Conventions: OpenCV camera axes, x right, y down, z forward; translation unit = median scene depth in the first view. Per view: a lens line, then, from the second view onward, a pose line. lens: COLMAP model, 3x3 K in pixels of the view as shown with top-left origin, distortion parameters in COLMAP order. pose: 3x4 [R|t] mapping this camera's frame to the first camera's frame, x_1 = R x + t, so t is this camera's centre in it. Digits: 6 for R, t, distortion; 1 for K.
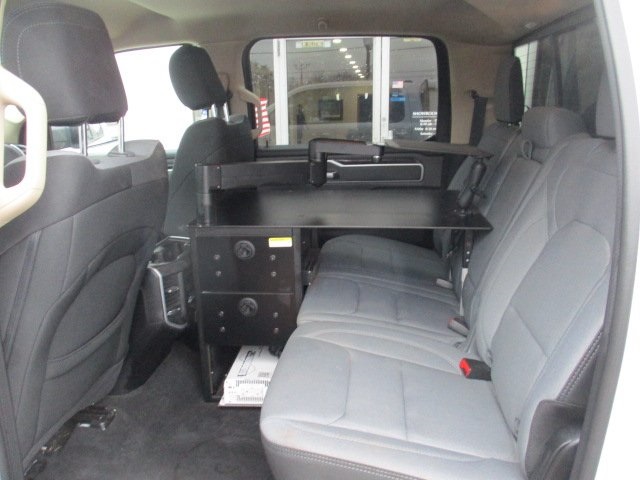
lens RADIAL K [[537.4, 0, 320.0], [0, 537.4, 240.0], [0, 0, 1]] dist [-0.019676, -0.010760]
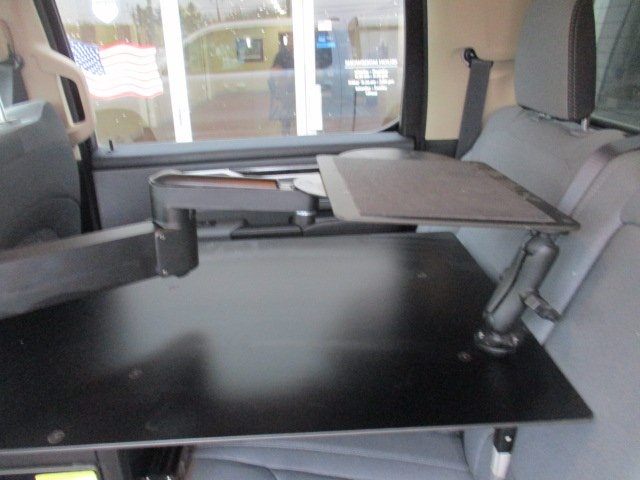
lens RADIAL K [[537.4, 0, 320.0], [0, 537.4, 240.0], [0, 0, 1]] dist [-0.019676, -0.010760]
pose [[0.990449, -0.061320, 0.123490, 0.022988], [0.047746, 0.992782, 0.110020, -0.066735], [-0.129345, -0.103074, 0.986228, 0.201638]]
